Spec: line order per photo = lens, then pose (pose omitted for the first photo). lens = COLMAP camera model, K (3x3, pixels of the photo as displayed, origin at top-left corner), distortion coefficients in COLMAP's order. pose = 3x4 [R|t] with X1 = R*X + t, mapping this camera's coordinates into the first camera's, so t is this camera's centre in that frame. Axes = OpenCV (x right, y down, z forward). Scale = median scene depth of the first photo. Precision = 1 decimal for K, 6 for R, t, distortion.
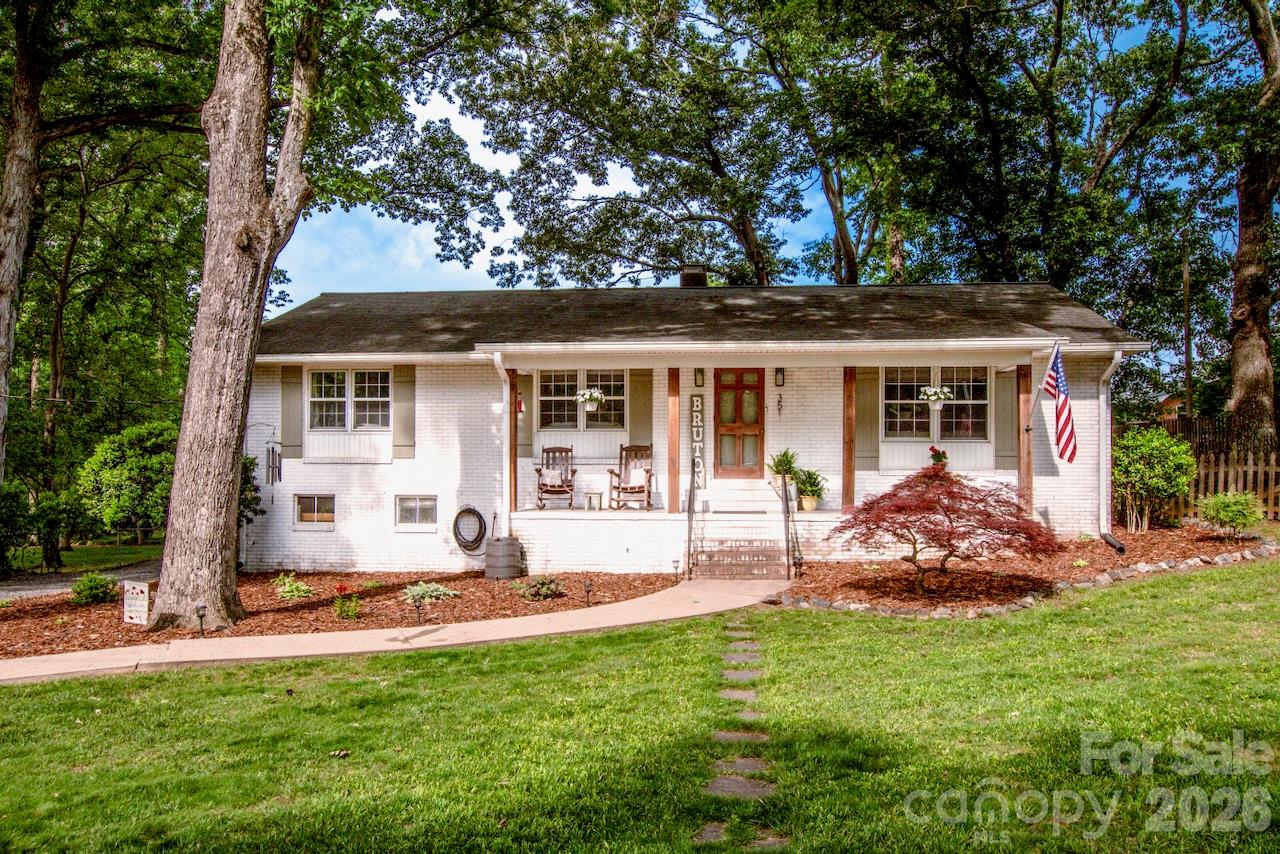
lens RADIAL K [[901.2, 0, 640.1], [0, 901.2, 425.5], [0, 0, 1]] dist [0.001357, 0.013875]
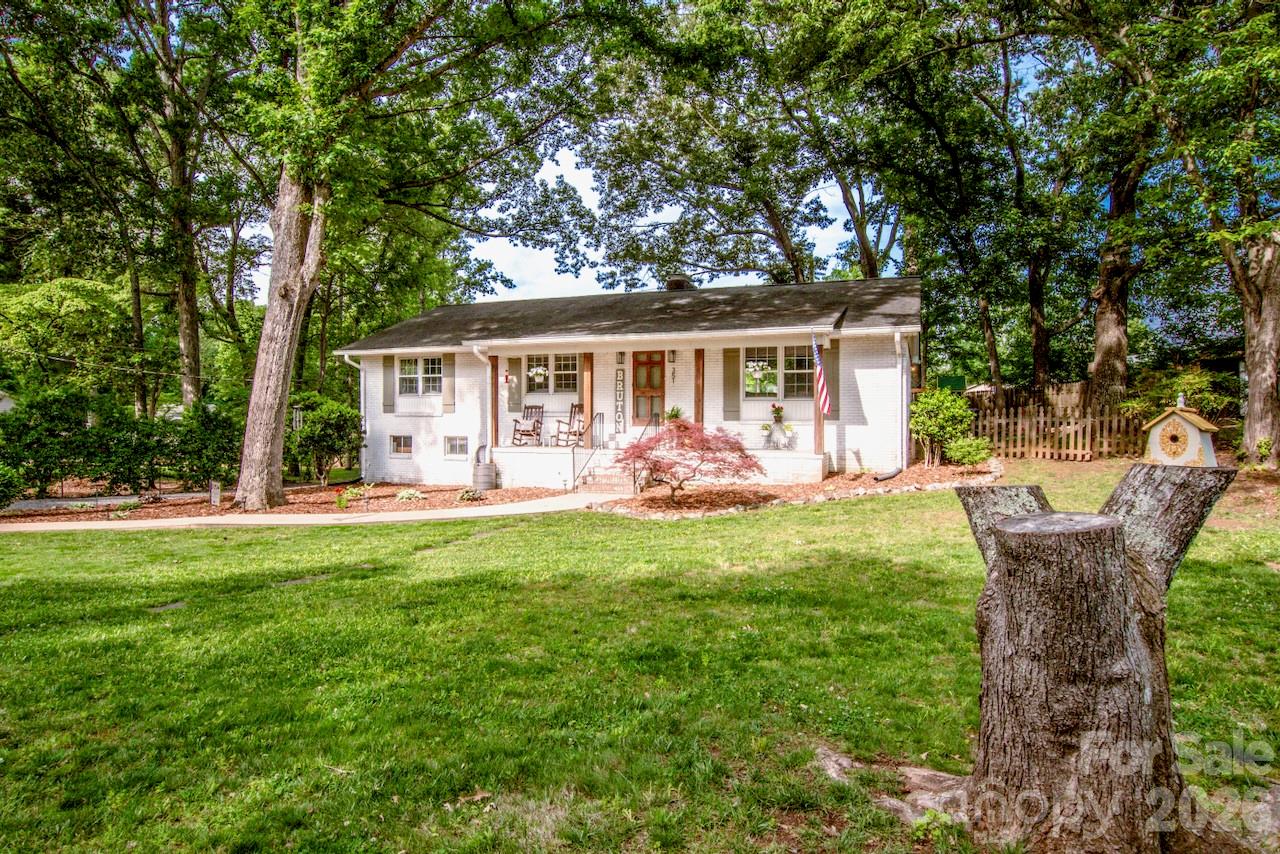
lens RADIAL K [[713.8, 0, 676.1], [0, 713.8, 380.6], [0, 0, 1]] dist [-0.026032, 0.008926]
pose [[0.970073, -0.013656, -0.242429, 0.431068], [0.013317, 0.999907, -0.003039, -0.011067], [0.242447, -0.000280, 0.970165, -0.108017]]
